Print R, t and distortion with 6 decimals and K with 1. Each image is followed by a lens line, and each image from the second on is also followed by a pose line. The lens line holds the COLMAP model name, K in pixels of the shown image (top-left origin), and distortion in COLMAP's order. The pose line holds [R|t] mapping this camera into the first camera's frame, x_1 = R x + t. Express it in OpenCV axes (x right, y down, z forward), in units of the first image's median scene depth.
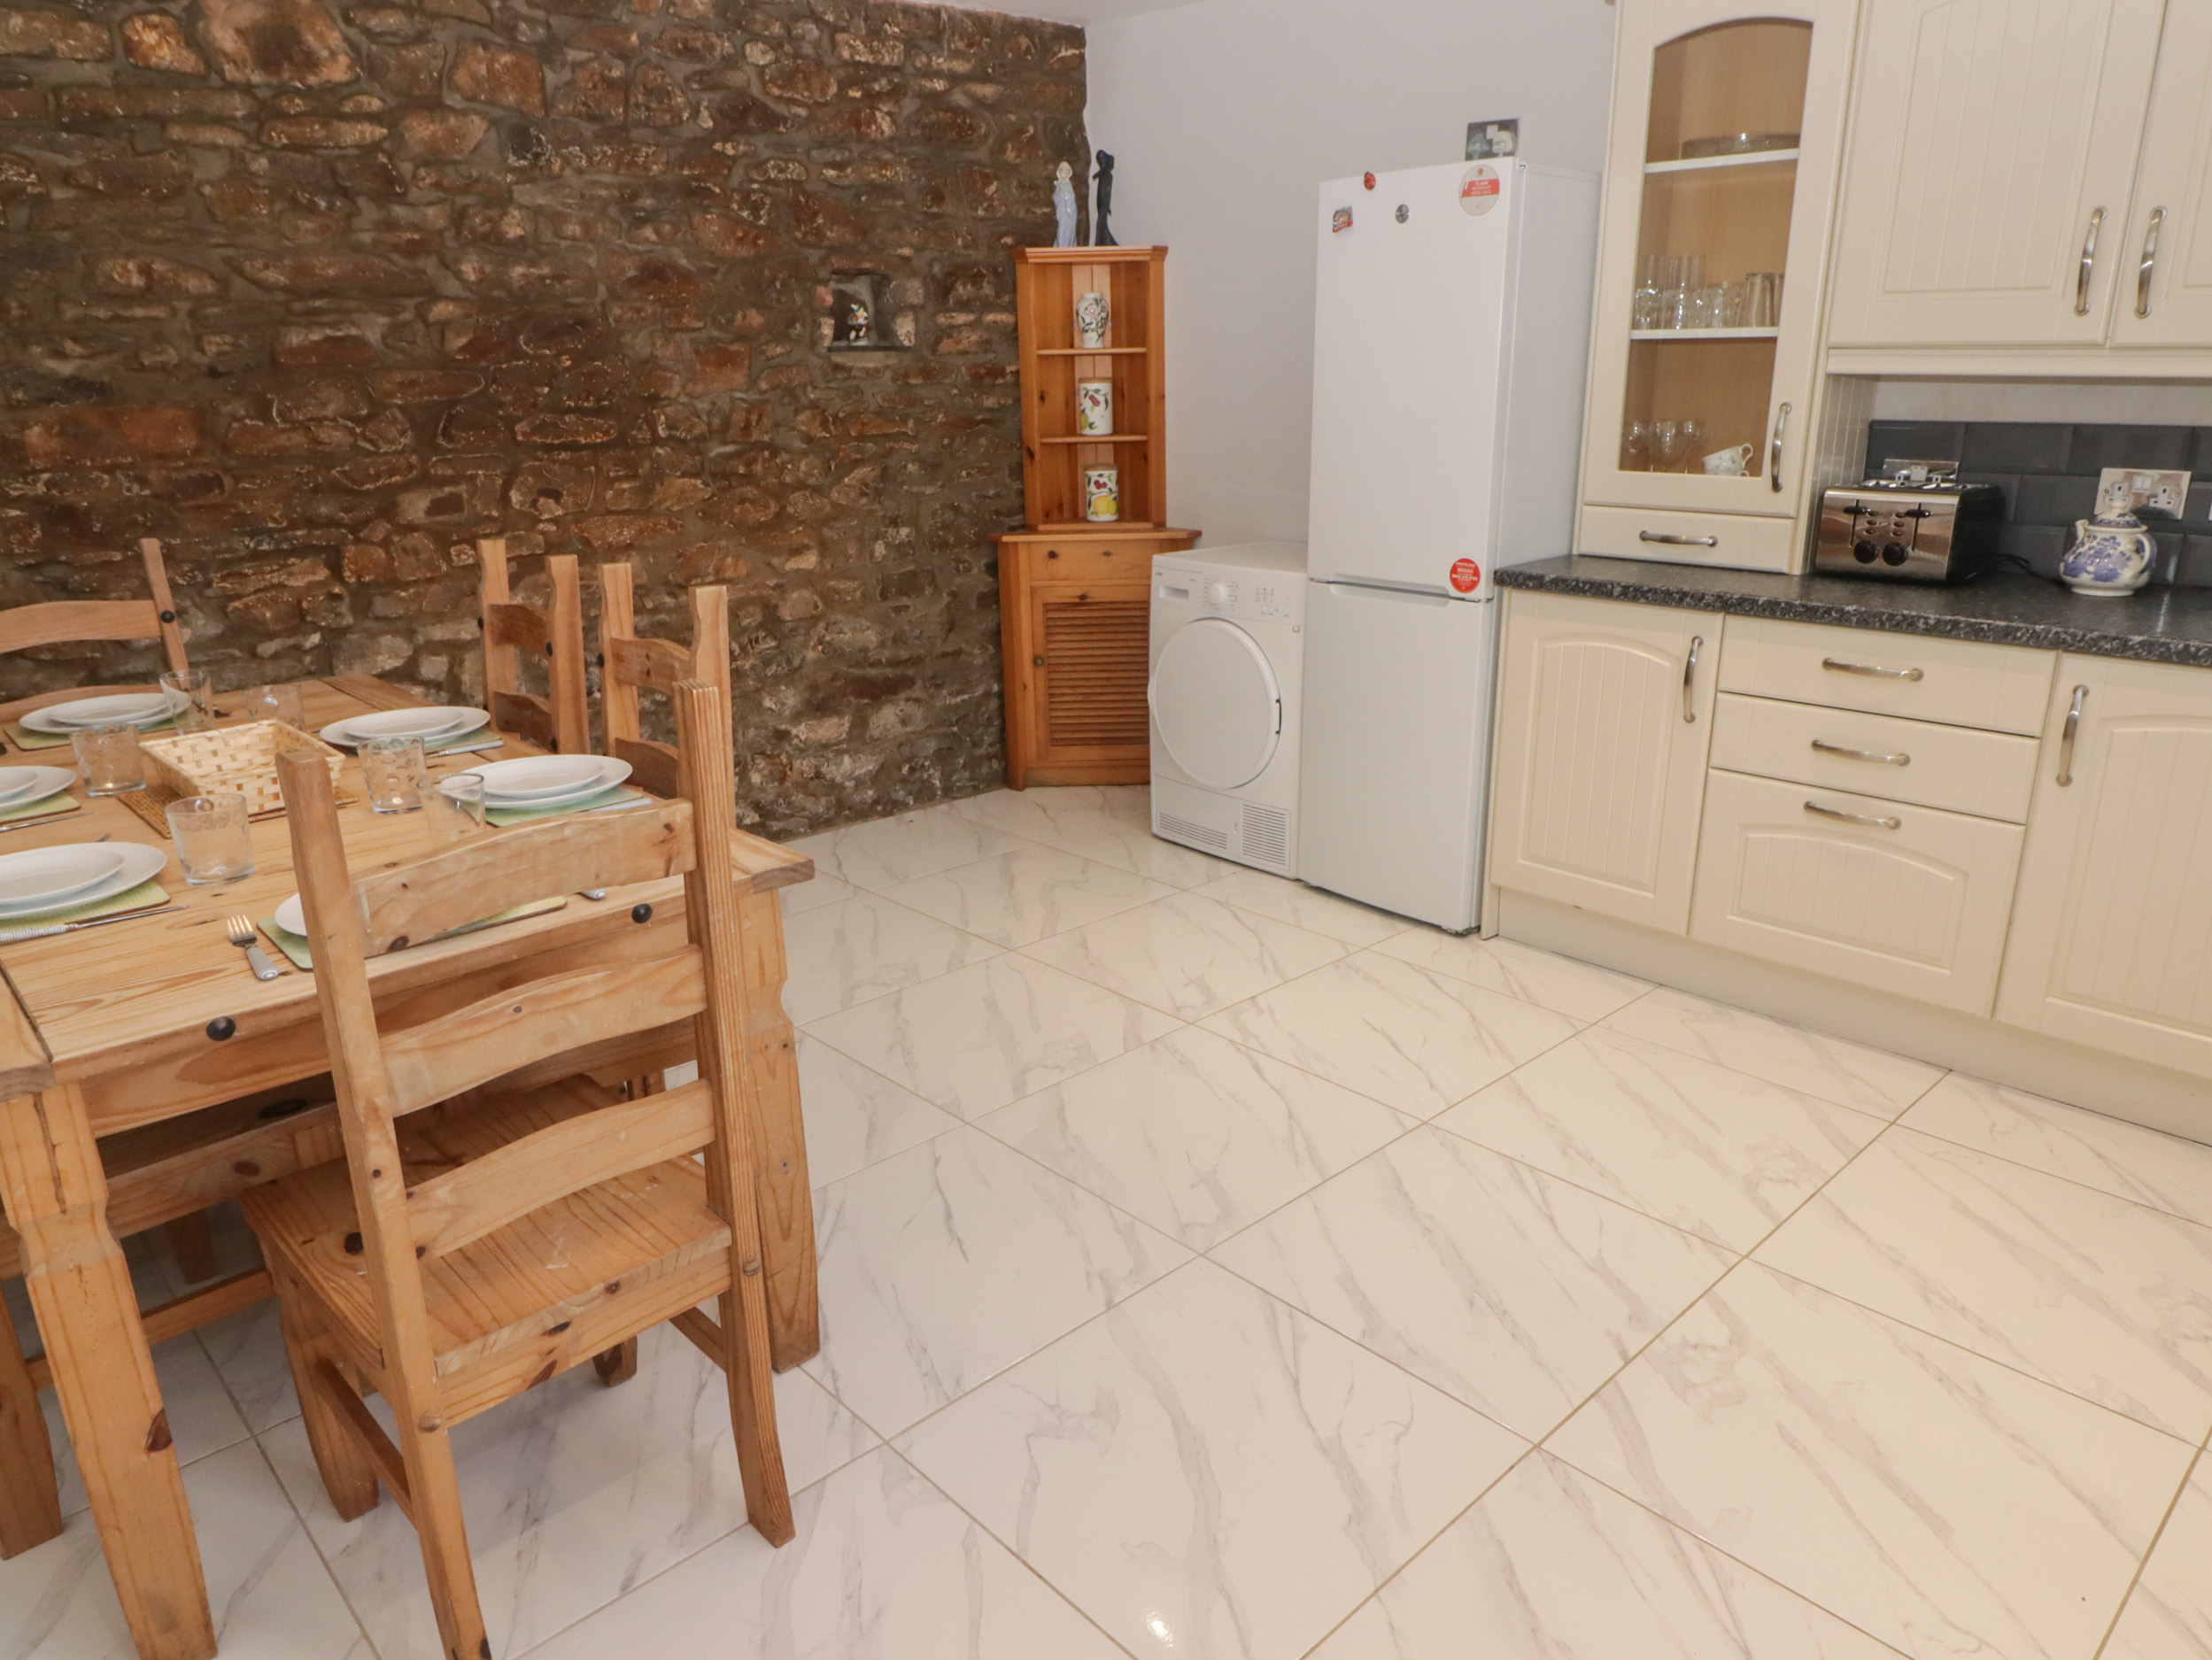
lens RADIAL K [[1466.4, 0, 1121.4], [0, 1466.4, 844.9], [0, 0, 1]] dist [0.011737, -0.016320]
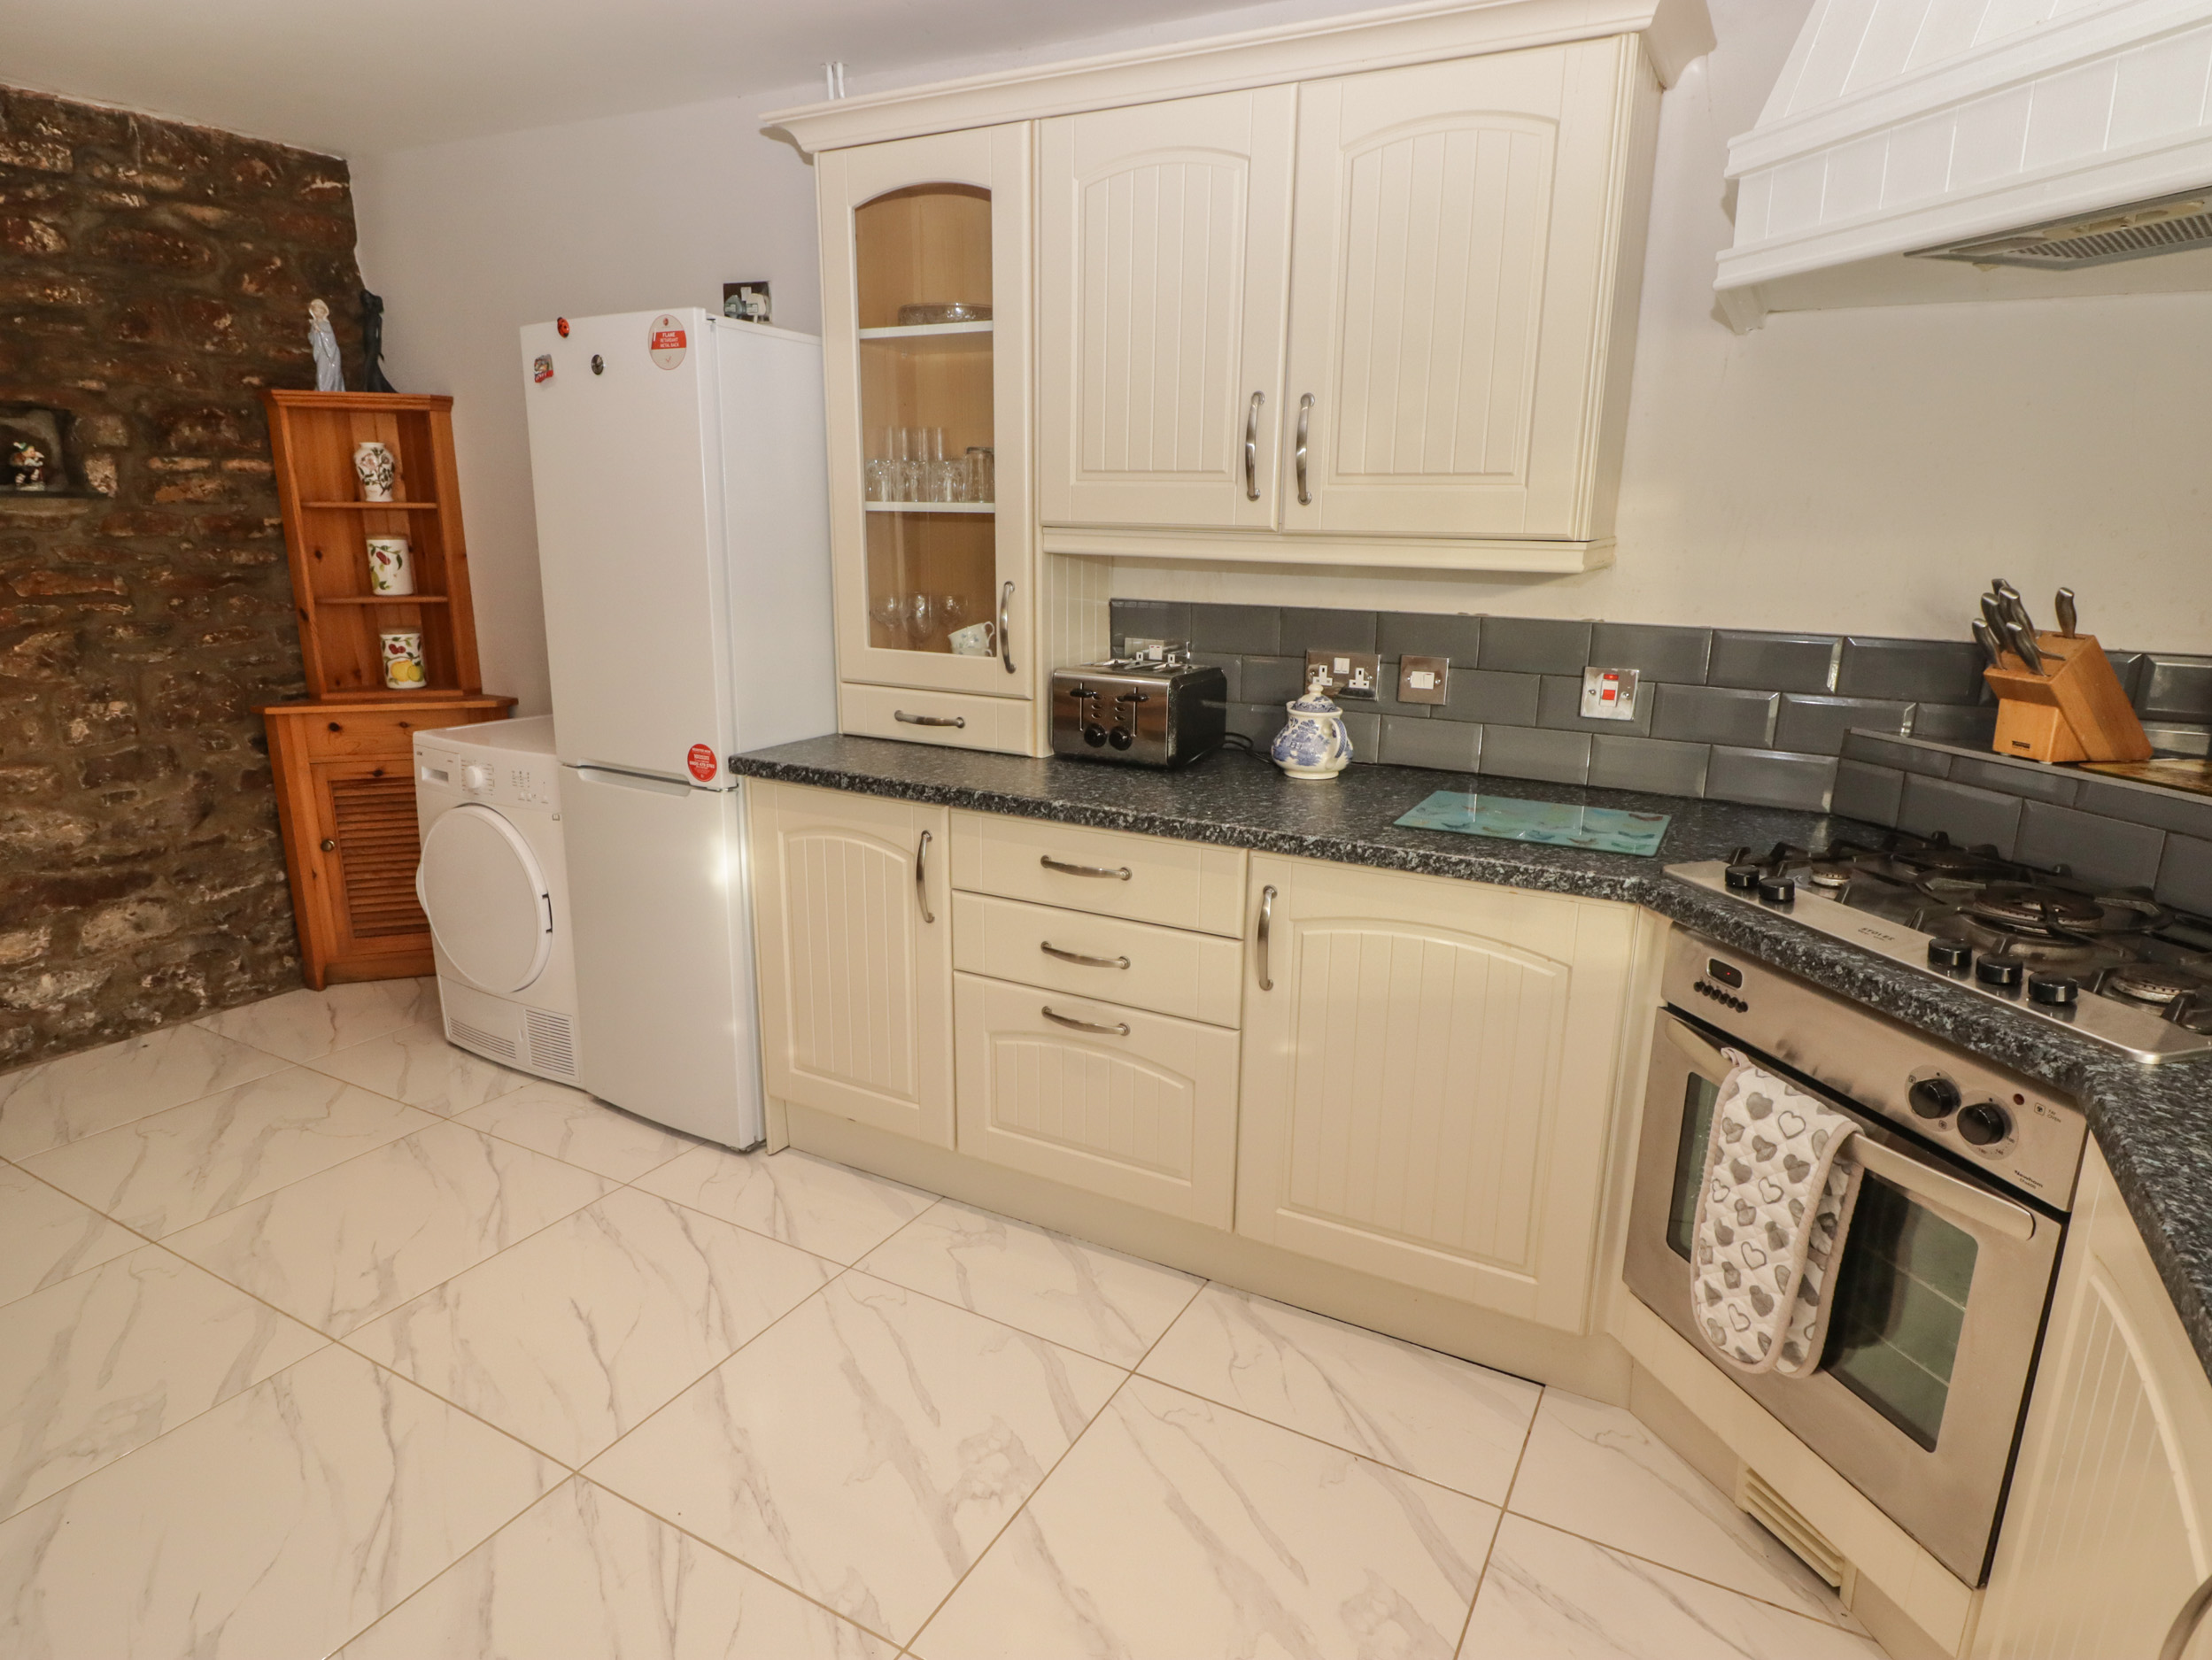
lens RADIAL K [[1253.4, 0, 1109.0], [0, 1253.4, 842.2], [0, 0, 1]] dist [0.004930, -0.010887]
pose [[0.953340, -0.047714, 0.298104, 0.247870], [0.067889, 0.996024, -0.057689, -0.076113], [-0.294166, 0.075235, 0.952788, 0.205481]]
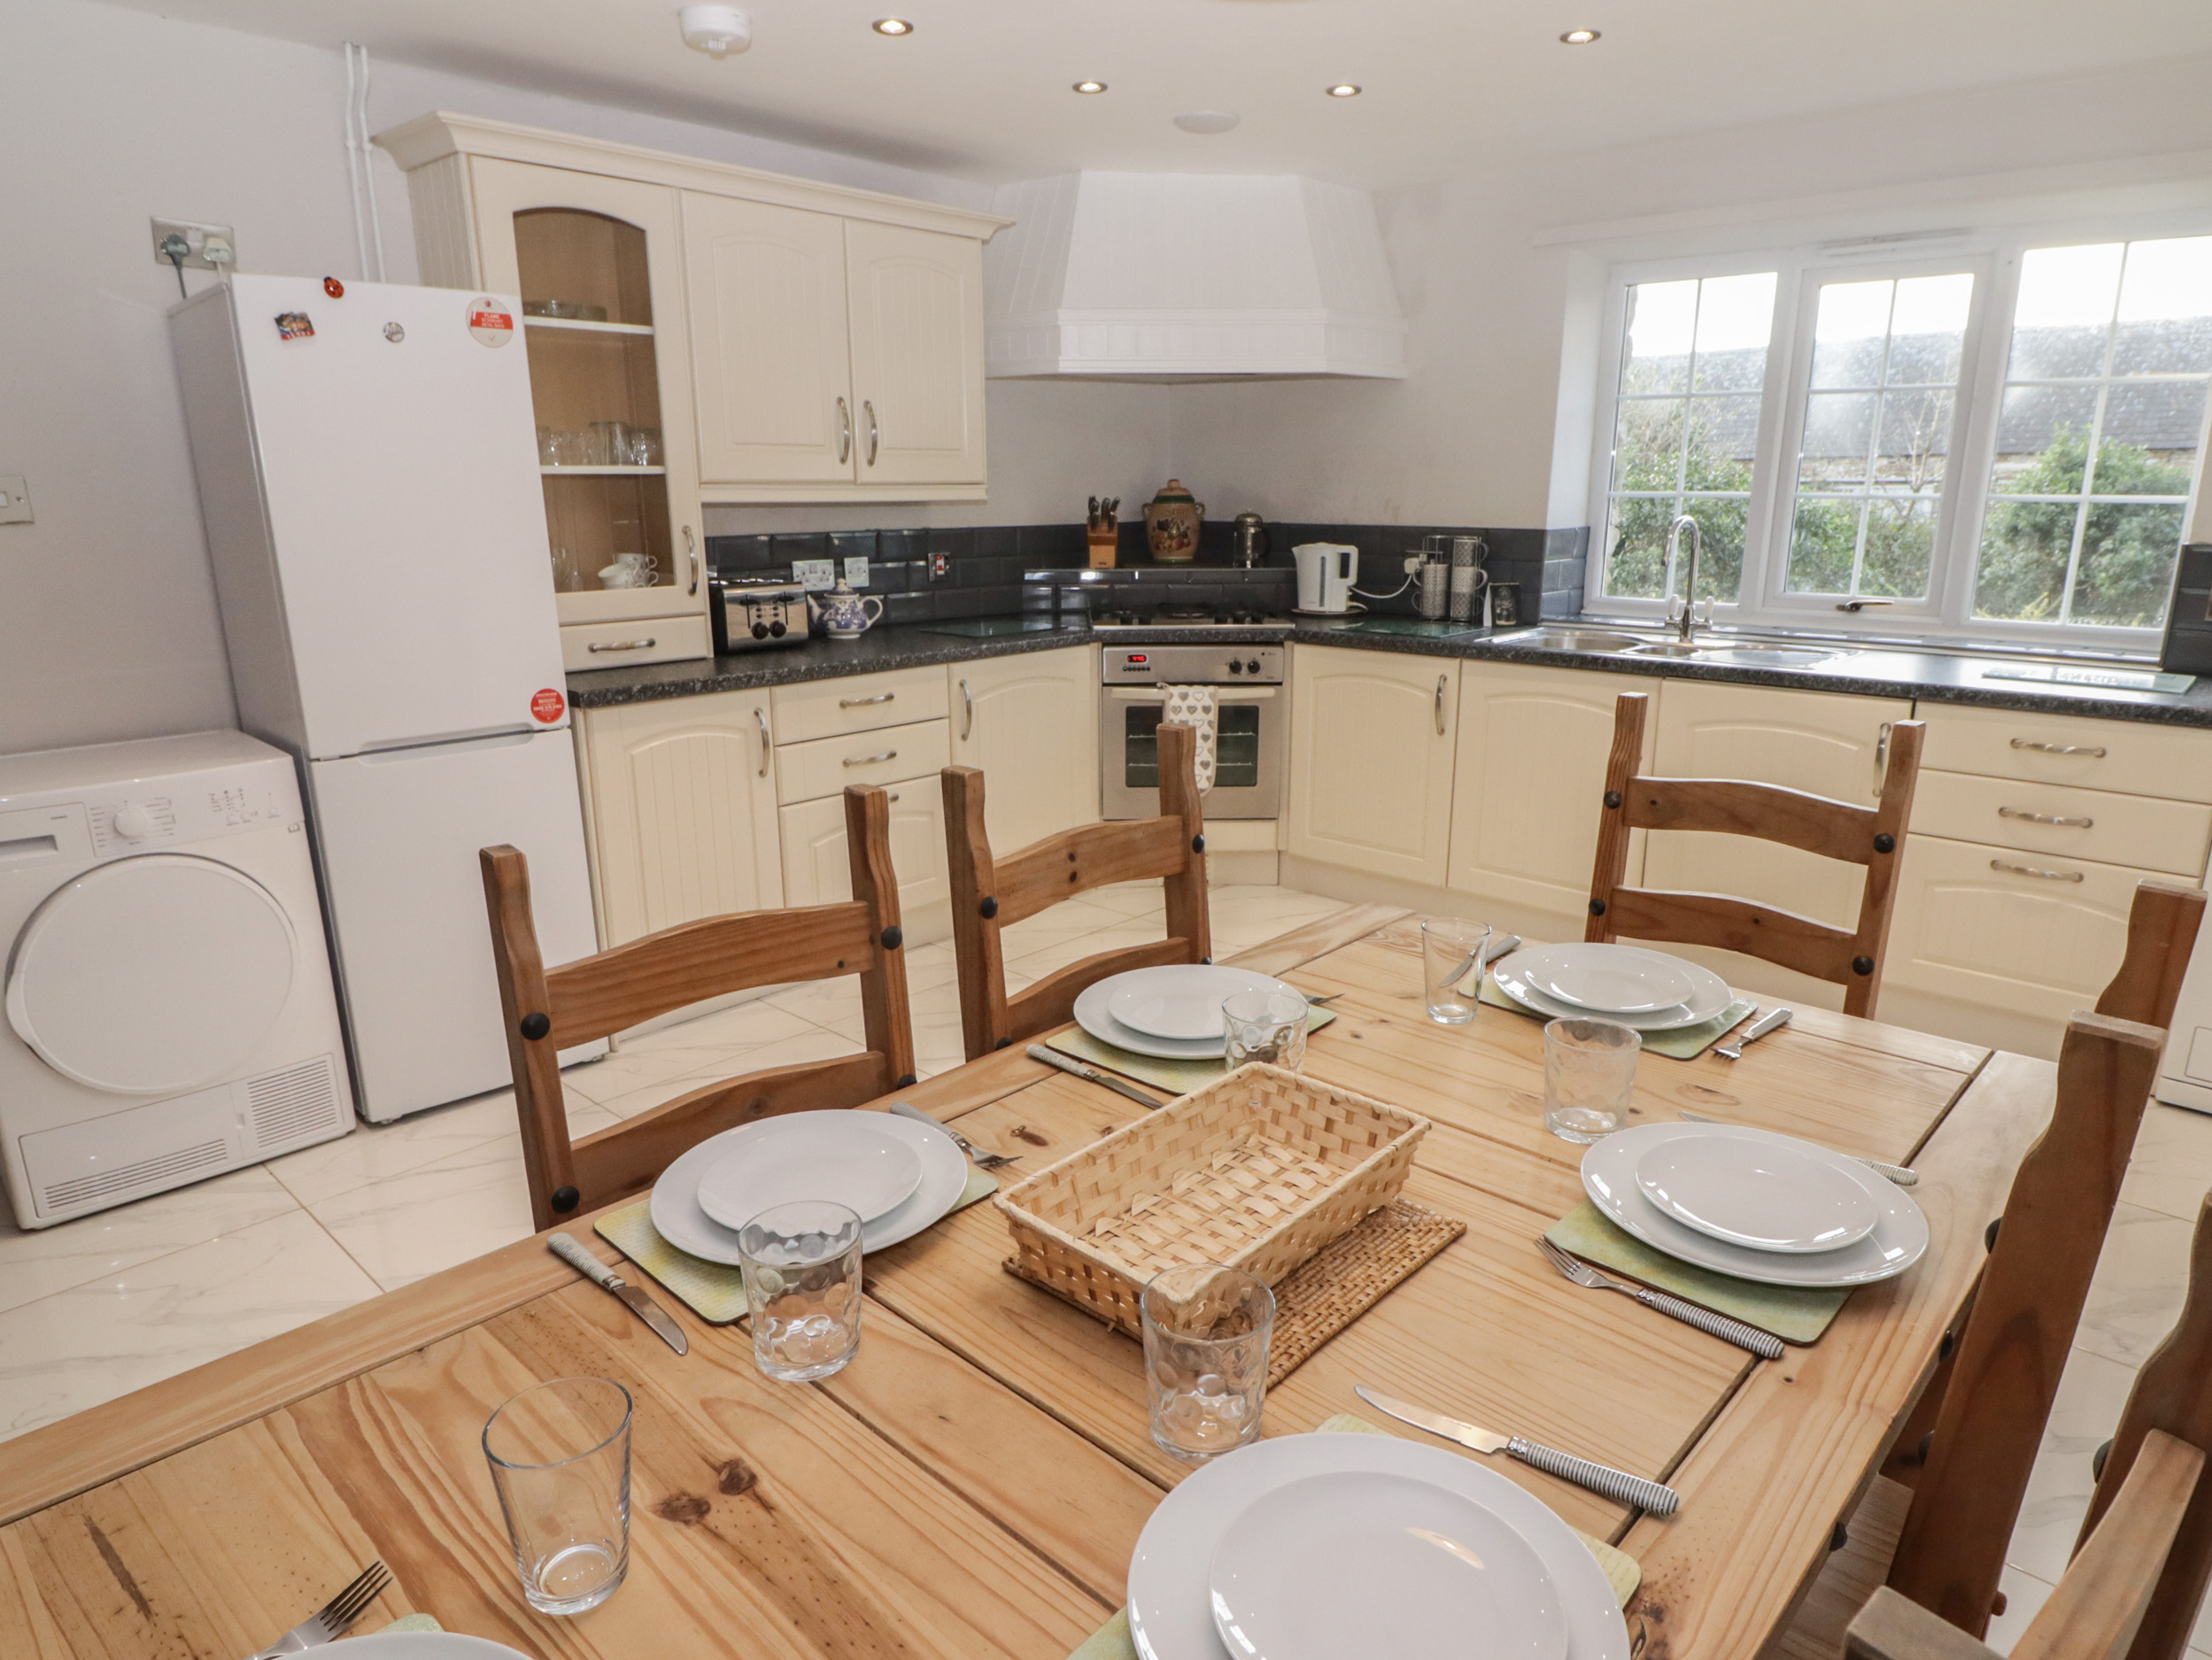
lens RADIAL K [[1338.4, 0, 1109.9], [0, 1338.4, 826.4], [0, 0, 1]] dist [-0.007240, -0.000896]
pose [[-0.054001, -0.241363, 0.968931, -0.694691], [0.313338, 0.917239, 0.245950, -0.218360], [-0.948105, 0.316884, 0.026096, 0.665015]]
